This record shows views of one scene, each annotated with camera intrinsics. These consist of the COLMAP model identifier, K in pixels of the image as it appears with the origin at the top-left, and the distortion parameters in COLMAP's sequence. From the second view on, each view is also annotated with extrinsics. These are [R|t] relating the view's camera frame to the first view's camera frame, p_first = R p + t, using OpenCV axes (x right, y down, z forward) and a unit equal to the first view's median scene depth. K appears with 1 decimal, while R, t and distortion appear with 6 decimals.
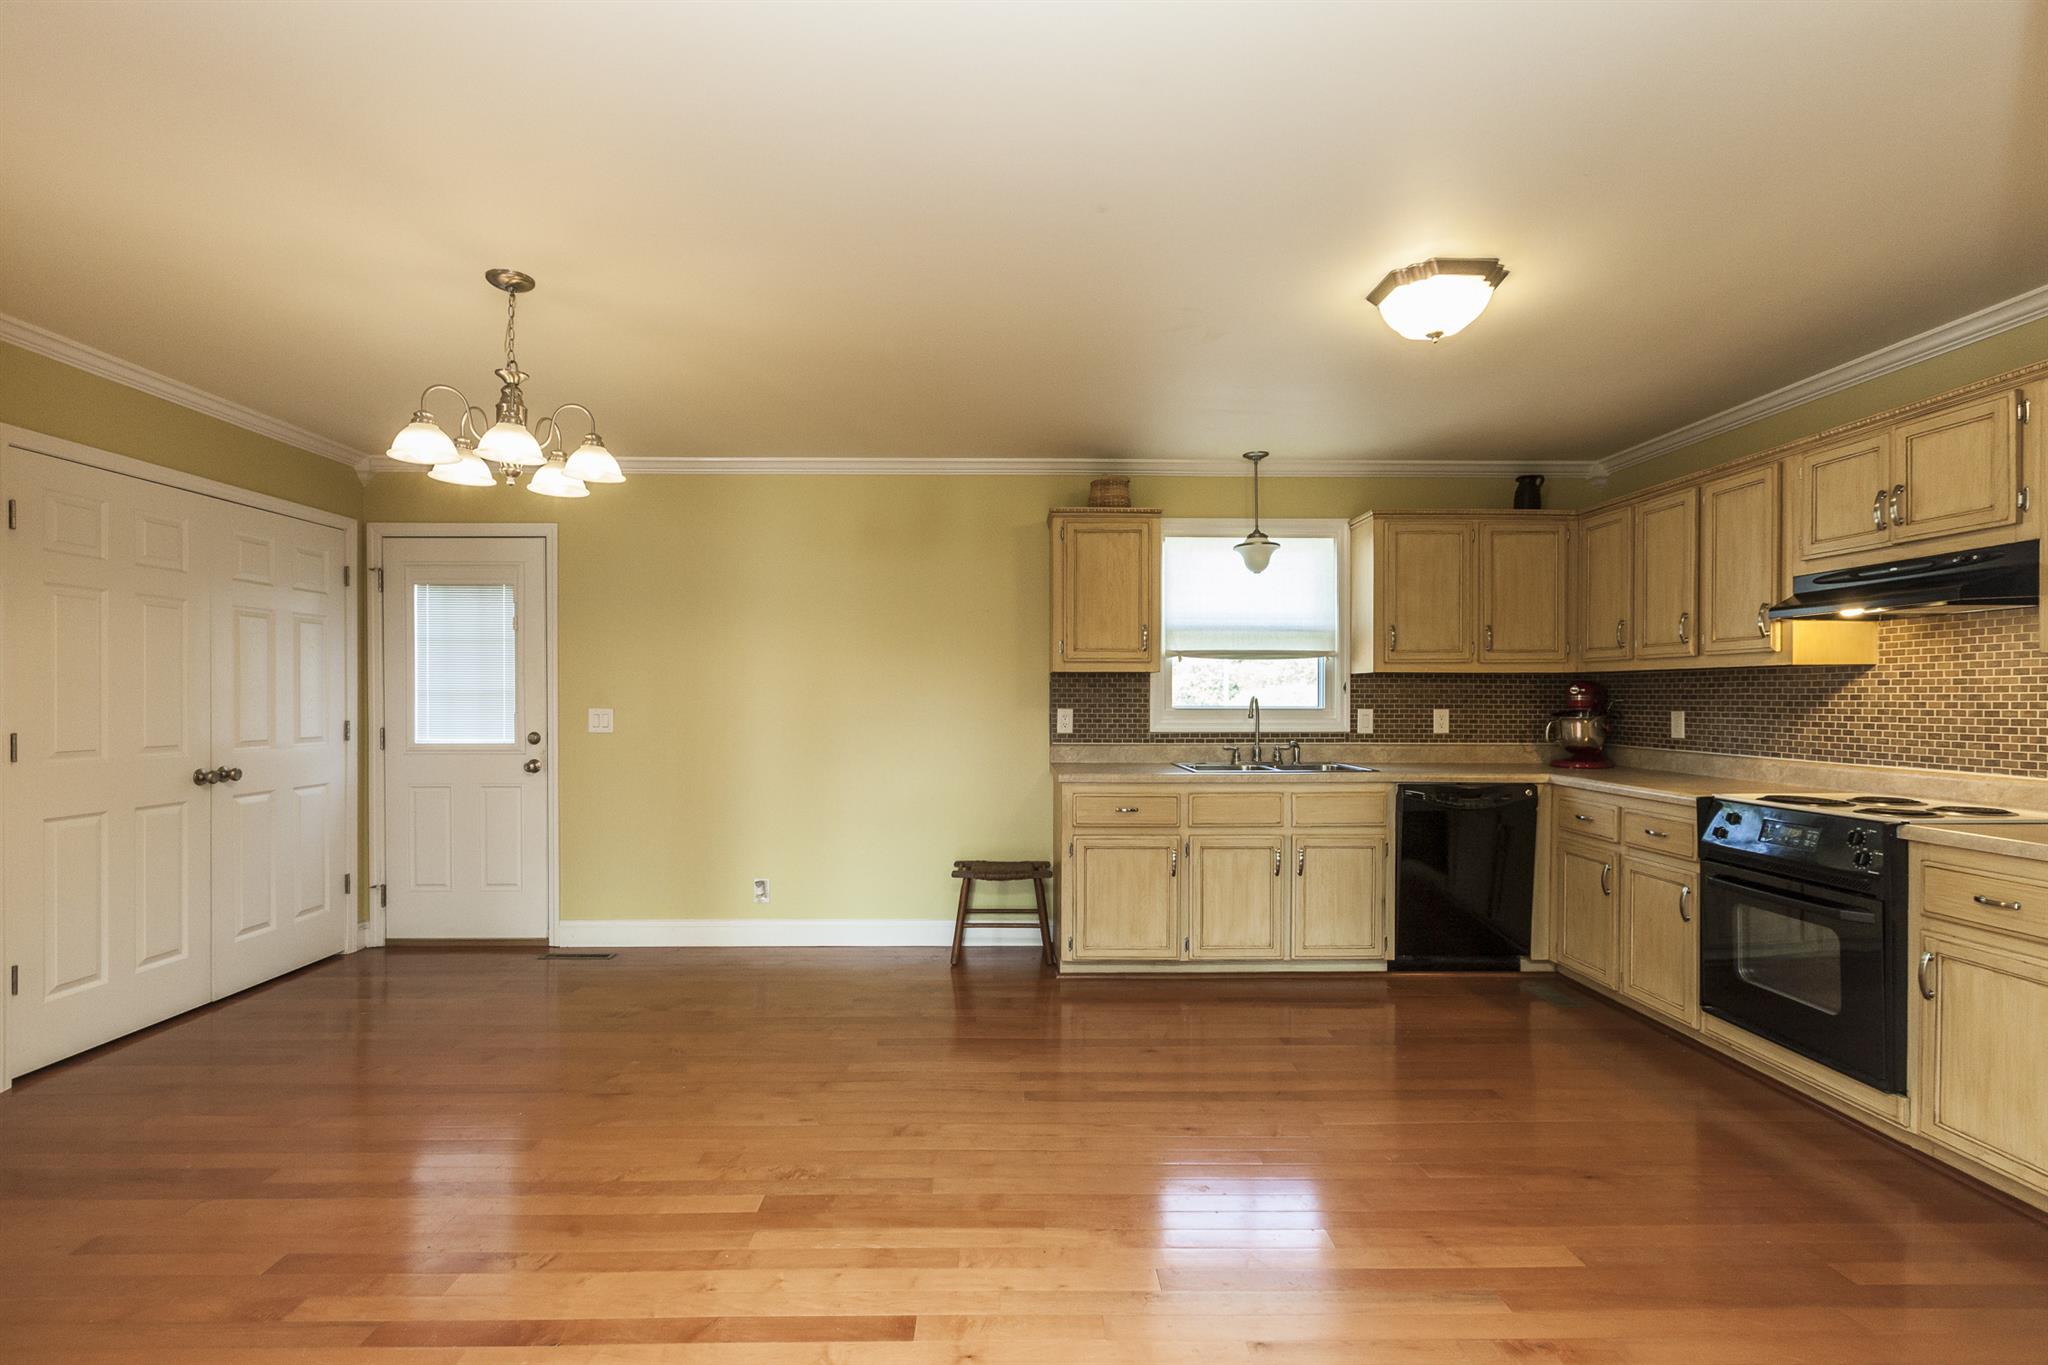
lens RADIAL K [[913.7, 0, 996.8], [0, 913.7, 704.8], [0, 0, 1]] dist [-0.000348, -0.000052]
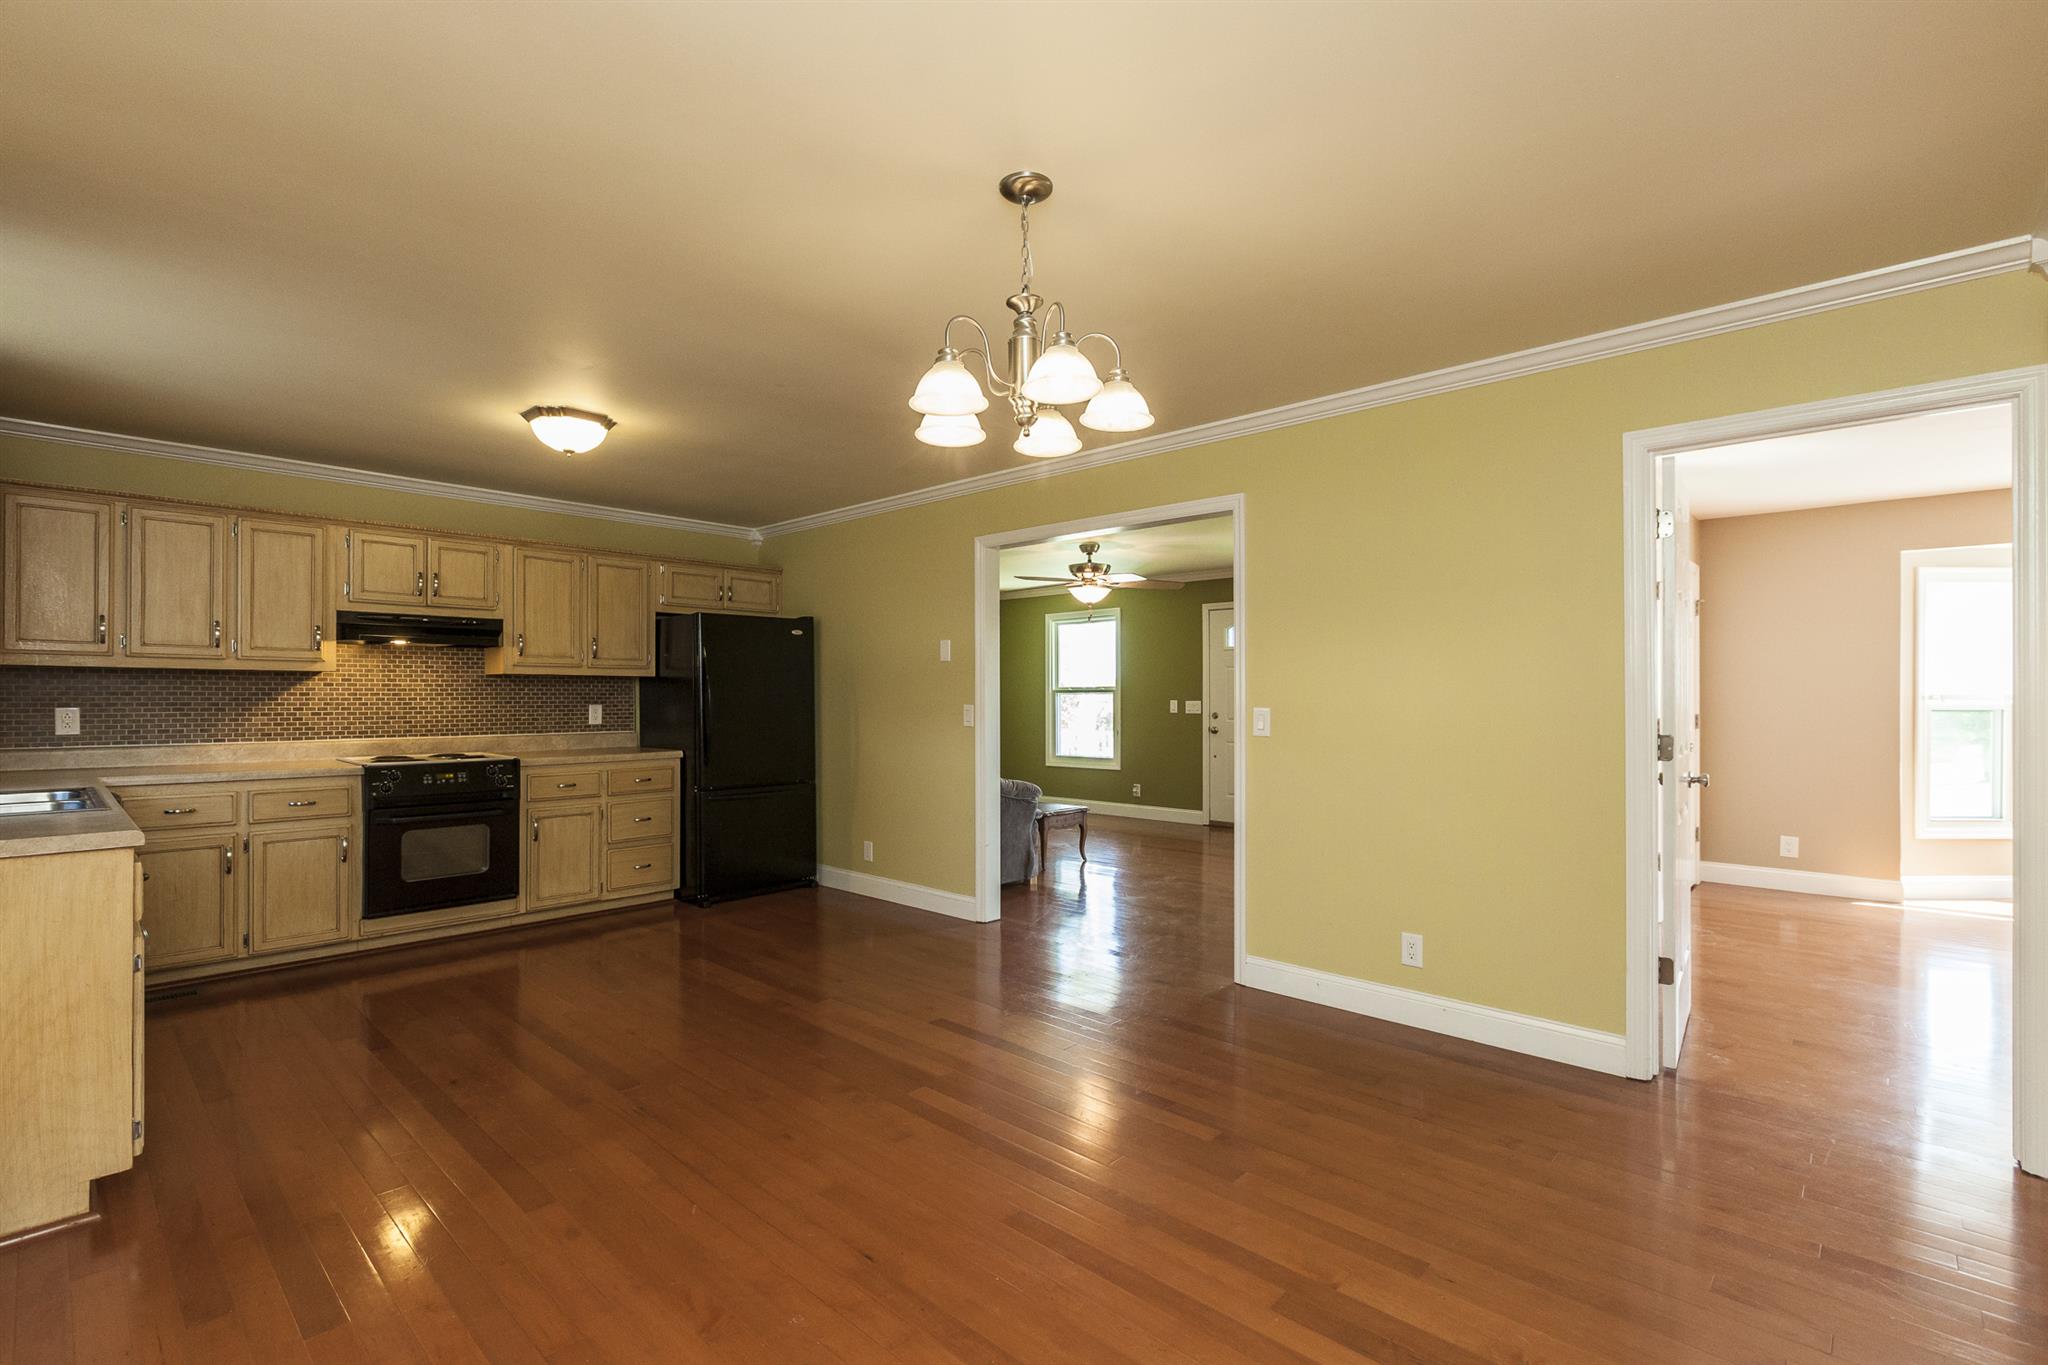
lens RADIAL K [[929.9, 0, 1003.2], [0, 929.9, 693.7], [0, 0, 1]] dist [0.002008, -0.000635]
pose [[-0.714899, 0.000083, 0.699228, -0.701562], [0.003780, 0.999986, 0.003746, -0.008246], [-0.699218, 0.005321, -0.714889, 1.027555]]
